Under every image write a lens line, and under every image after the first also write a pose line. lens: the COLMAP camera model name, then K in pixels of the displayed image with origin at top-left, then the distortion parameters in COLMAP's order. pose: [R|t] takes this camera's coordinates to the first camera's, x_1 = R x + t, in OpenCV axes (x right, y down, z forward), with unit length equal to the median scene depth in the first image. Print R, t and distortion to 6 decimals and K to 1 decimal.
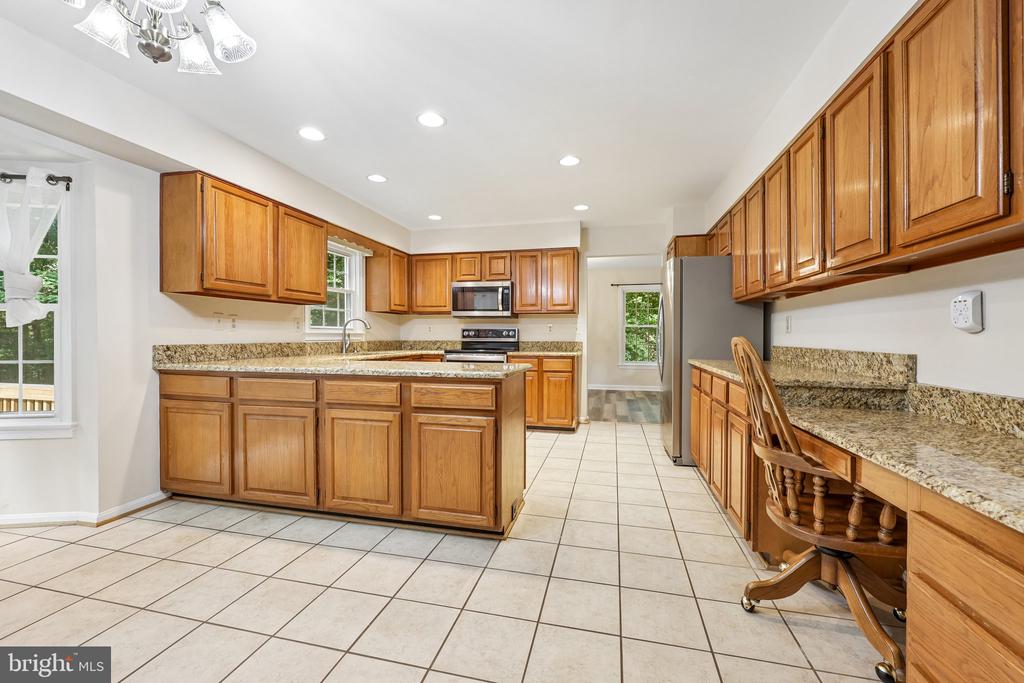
lens RADIAL K [[415.0, 0, 517.3], [0, 415.0, 338.1], [0, 0, 1]] dist [-0.001520, 0.000605]
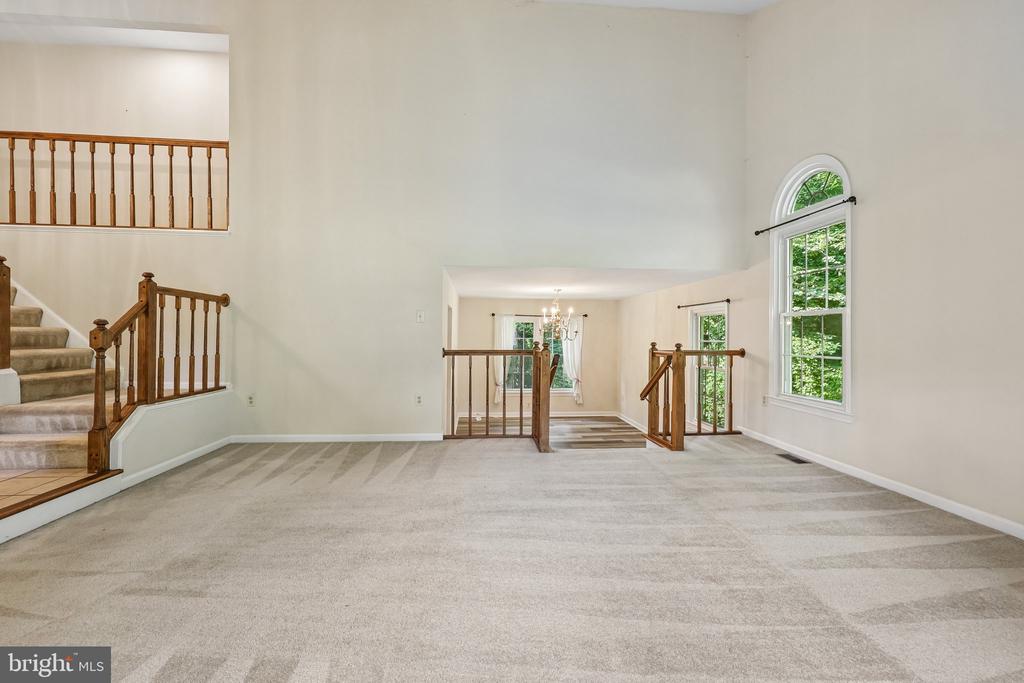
lens RADIAL K [[415.0, 0, 514.9], [0, 415.0, 335.9], [0, 0, 1]] dist [-0.001520, 0.000605]
pose [[0.308538, 0.004534, -0.951201, 2.023773], [-0.013548, 0.999908, 0.000372, -0.183871], [0.951116, 0.012772, 0.308571, 1.249765]]
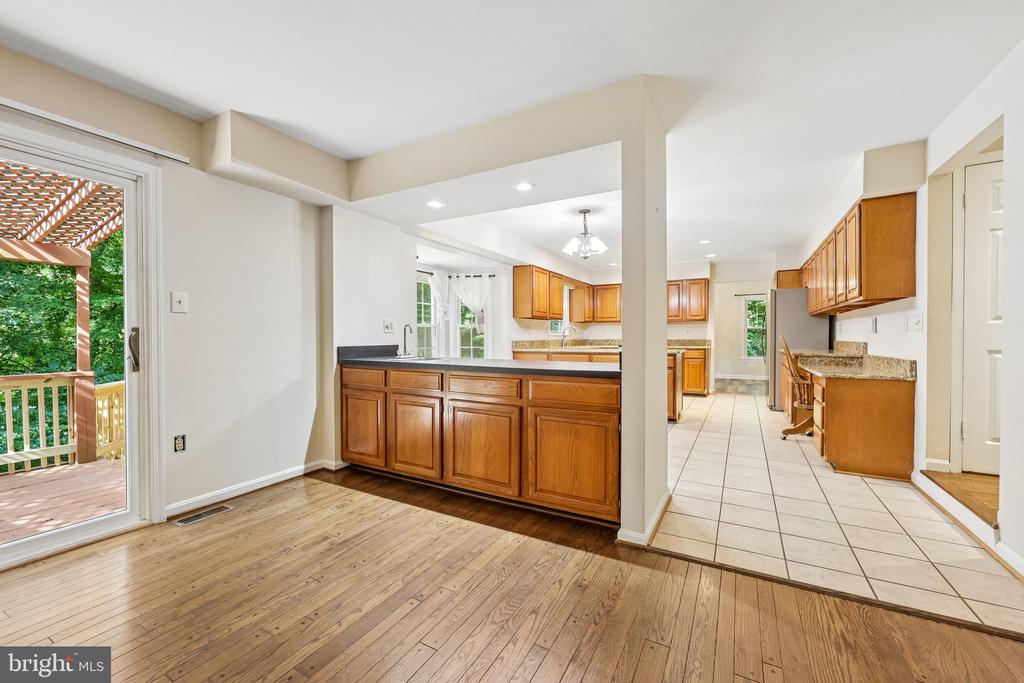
lens RADIAL K [[415.0, 0, 514.7], [0, 415.0, 343.9], [0, 0, 1]] dist [-0.001520, 0.000605]
pose [[0.961842, -0.000582, -0.273605, -0.174013], [0.003916, 0.999925, 0.011638, 0.006701], [0.273578, -0.012265, 0.961772, -0.957992]]
